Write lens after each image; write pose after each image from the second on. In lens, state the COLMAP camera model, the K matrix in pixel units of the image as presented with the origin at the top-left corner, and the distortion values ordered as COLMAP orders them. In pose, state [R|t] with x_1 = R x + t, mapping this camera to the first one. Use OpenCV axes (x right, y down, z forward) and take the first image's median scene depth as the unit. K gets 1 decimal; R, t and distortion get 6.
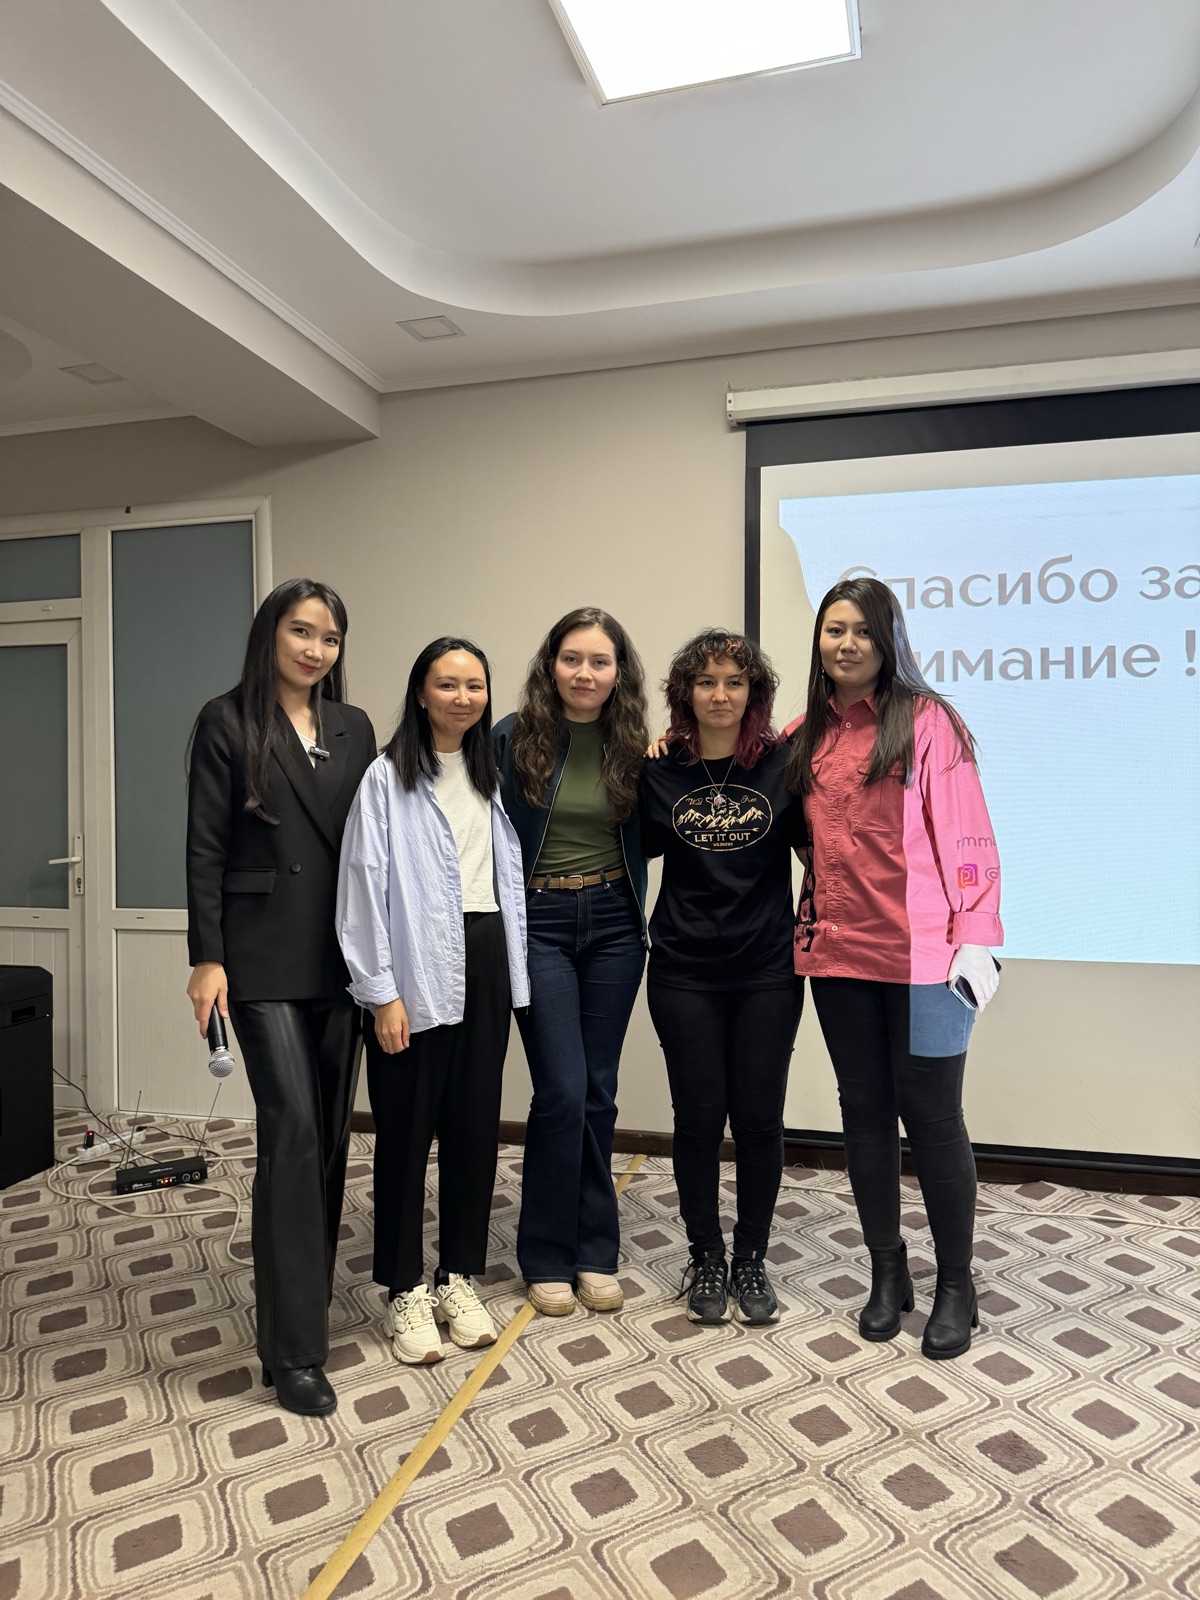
lens RADIAL K [[1126.9, 0, 600.0], [0, 1126.9, 800.0], [0, 0, 1]] dist [-0.001936, -0.002806]
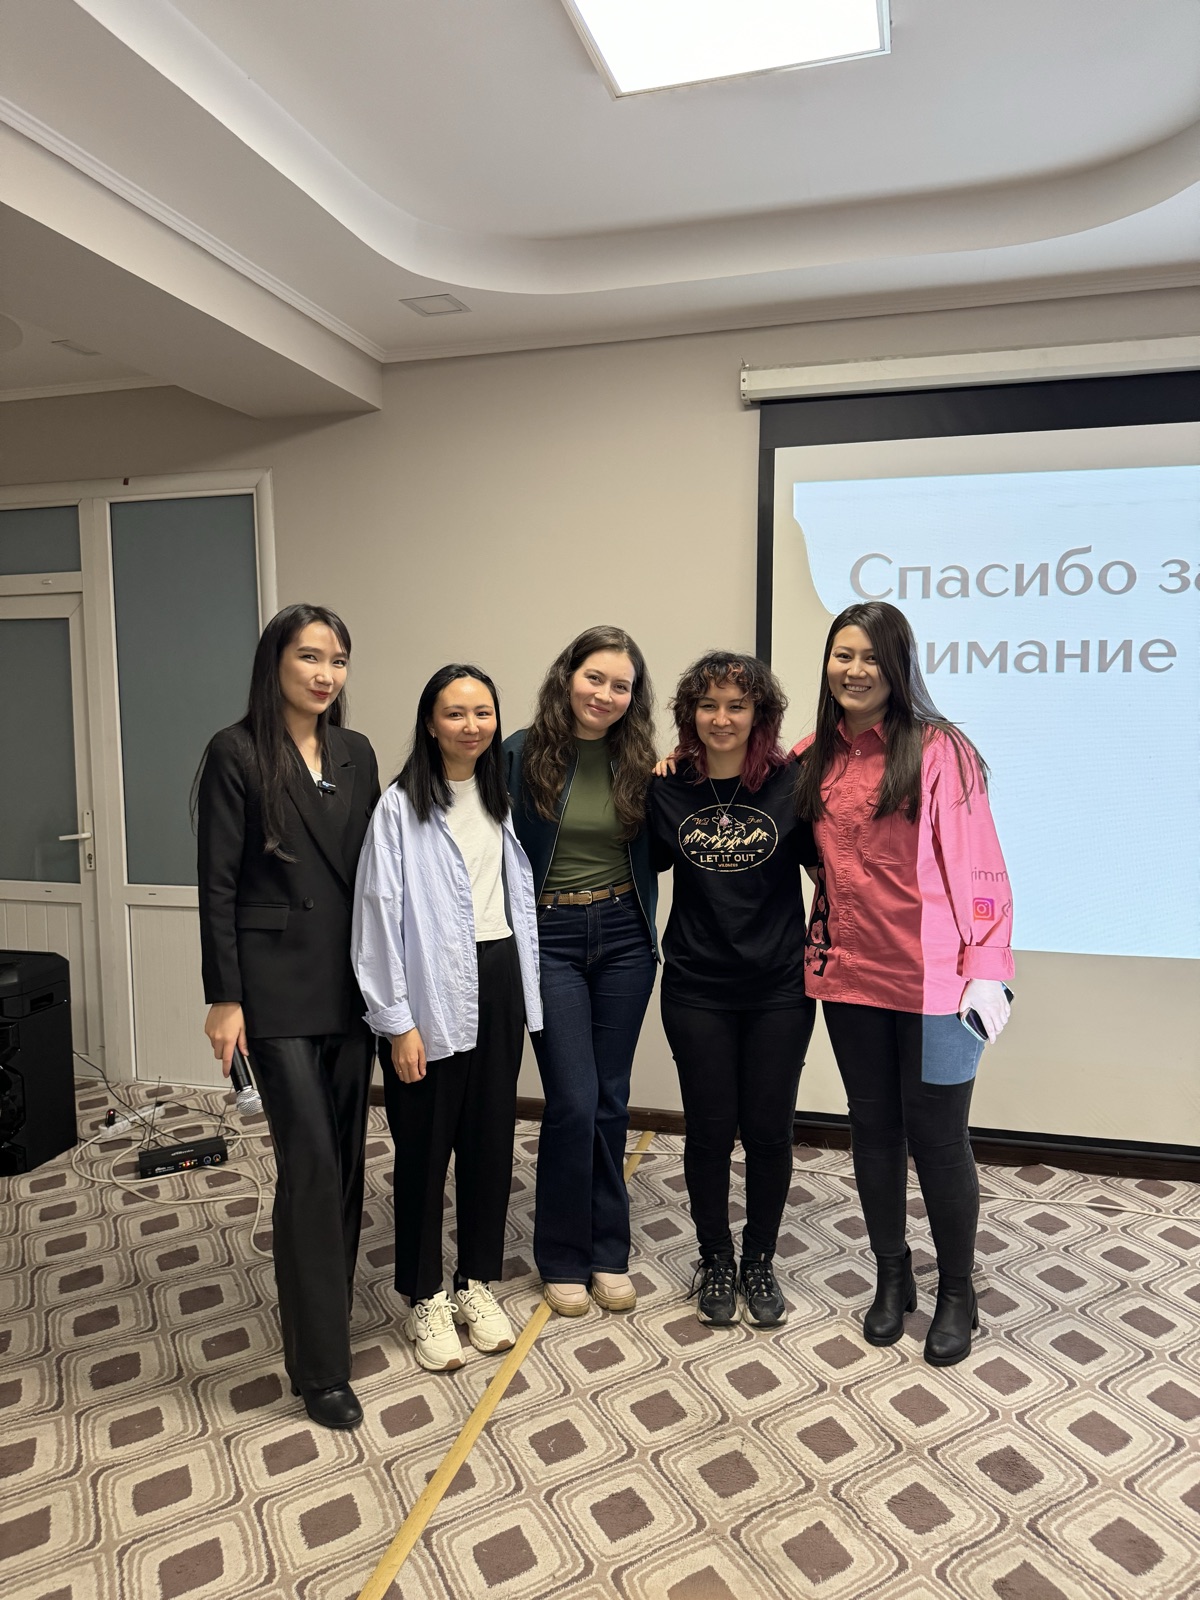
lens RADIAL K [[1127.8, 0, 599.7], [0, 1127.8, 803.4], [0, 0, 1]] dist [-0.005180, -0.000187]
pose [[0.999996, -0.002955, -0.000457, -0.012358], [0.002983, 0.996214, 0.086888, -0.114948], [0.000199, -0.086889, 0.996218, 0.008323]]
